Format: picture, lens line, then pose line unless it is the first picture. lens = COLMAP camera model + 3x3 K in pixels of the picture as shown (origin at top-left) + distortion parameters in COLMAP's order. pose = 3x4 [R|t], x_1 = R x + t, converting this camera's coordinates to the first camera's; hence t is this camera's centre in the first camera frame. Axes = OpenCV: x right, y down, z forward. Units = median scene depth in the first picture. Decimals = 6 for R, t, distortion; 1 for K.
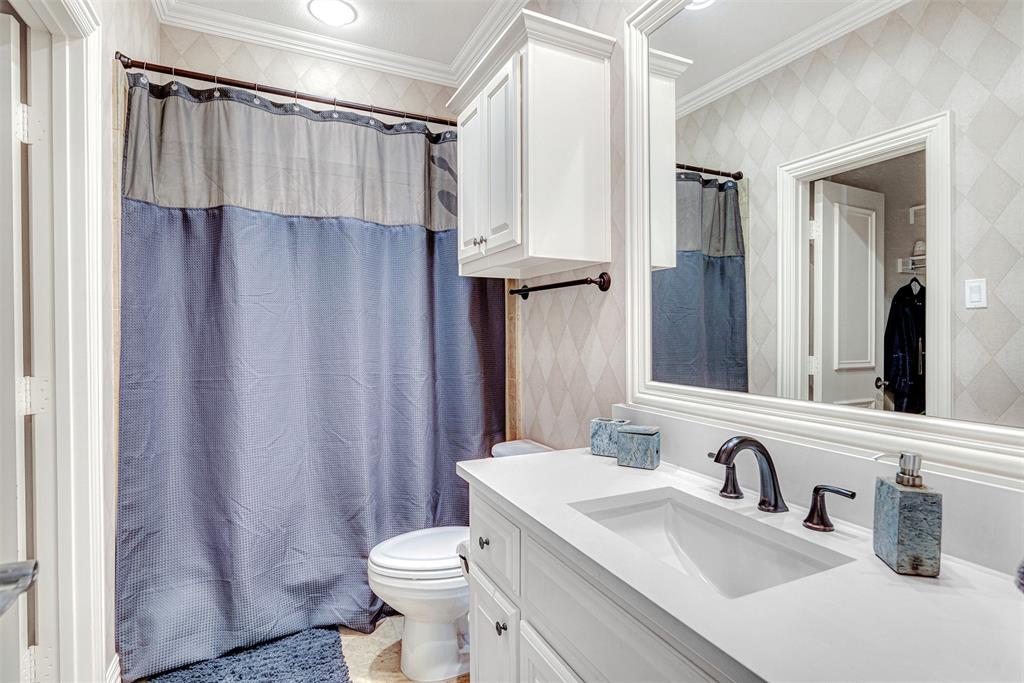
lens RADIAL K [[515.8, 0, 512.0], [0, 515.8, 341.5], [0, 0, 1]] dist [-0.004216, 0.000318]
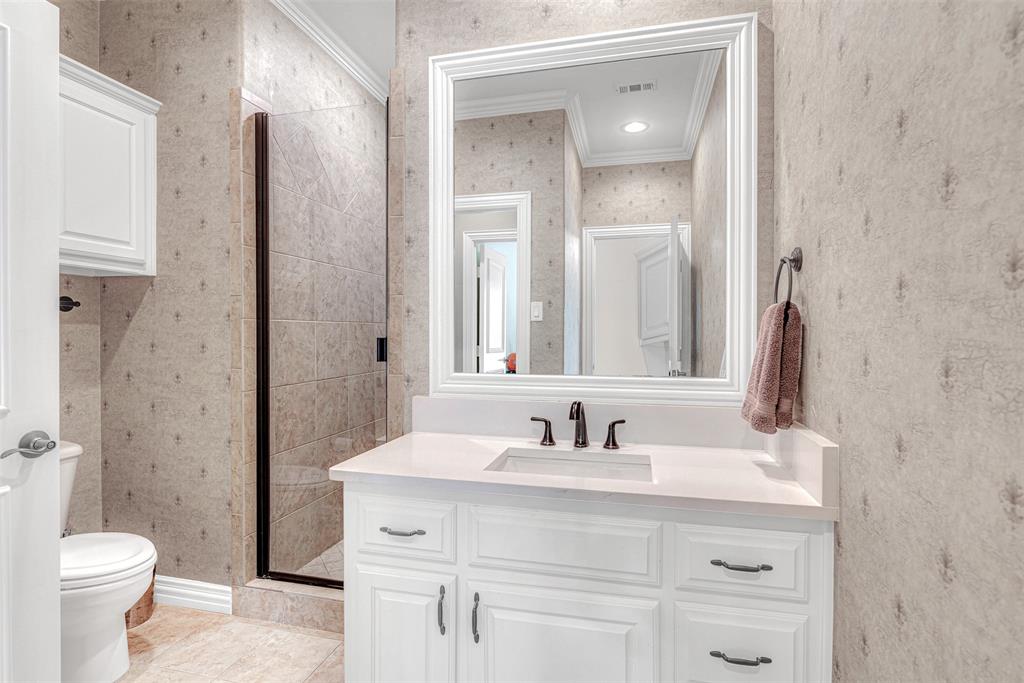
lens RADIAL K [[515.8, 0, 512.0], [0, 515.8, 341.5], [0, 0, 1]] dist [-0.004216, 0.000318]
pose [[0.634102, -0.009532, 0.773191, -0.835587], [0.015300, 0.999883, -0.000221, 0.001631], [-0.773098, 0.011970, 0.634173, 0.138314]]
